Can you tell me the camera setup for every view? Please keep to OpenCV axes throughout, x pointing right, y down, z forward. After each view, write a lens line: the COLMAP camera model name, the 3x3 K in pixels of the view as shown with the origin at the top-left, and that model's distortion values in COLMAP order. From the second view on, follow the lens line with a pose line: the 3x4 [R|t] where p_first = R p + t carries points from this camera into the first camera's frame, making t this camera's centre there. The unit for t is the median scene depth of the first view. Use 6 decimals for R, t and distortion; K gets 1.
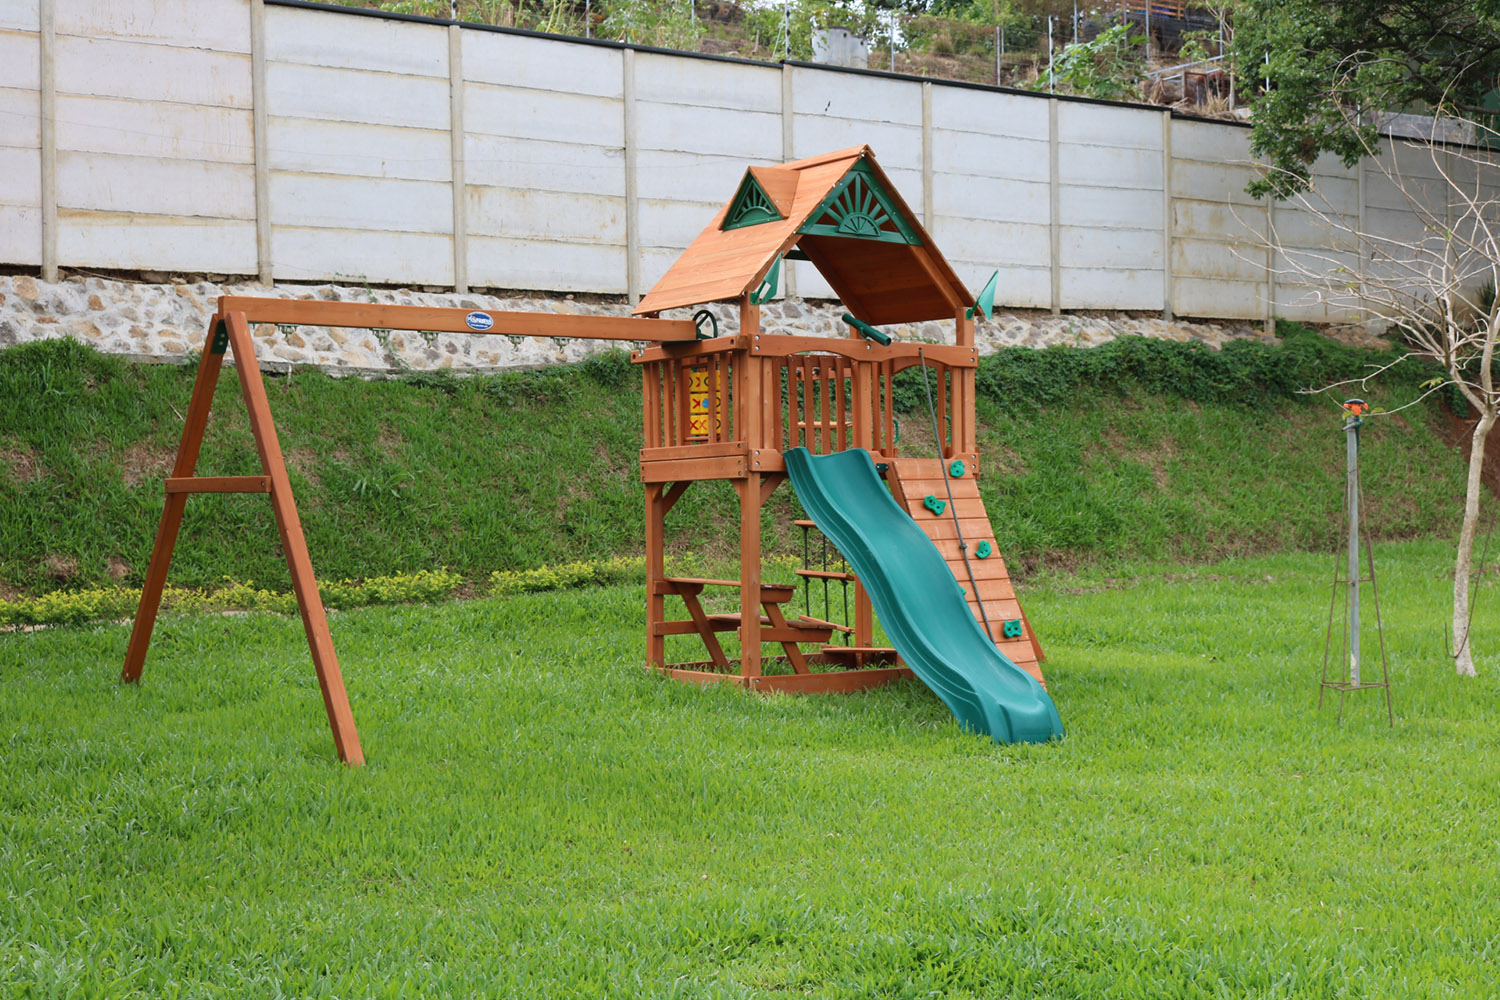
lens RADIAL K [[1890.6, 0, 747.6], [0, 1890.6, 494.9], [0, 0, 1]] dist [-0.027483, 0.000000]
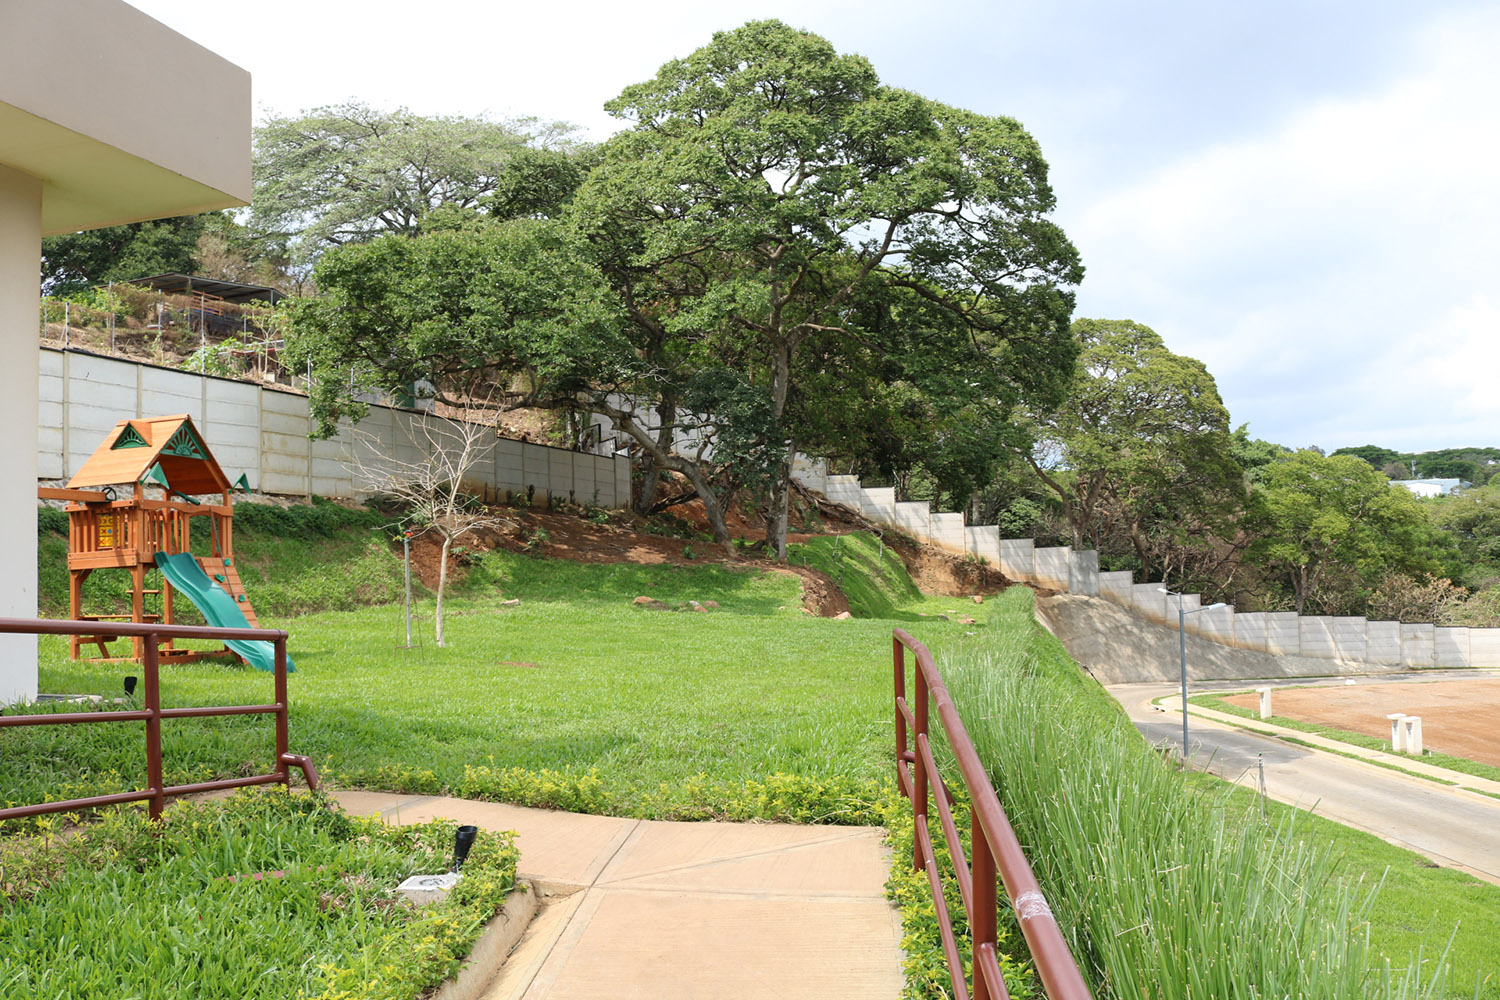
lens RADIAL K [[1077.2, 0, 749.0], [0, 1077.2, 500.3], [0, 0, 1]] dist [-0.009736, -0.003179]
pose [[0.767149, 0.019933, 0.641159, -0.208827], [0.036485, 0.996543, -0.074635, 0.027856], [-0.640430, 0.080649, 0.763770, -0.321503]]
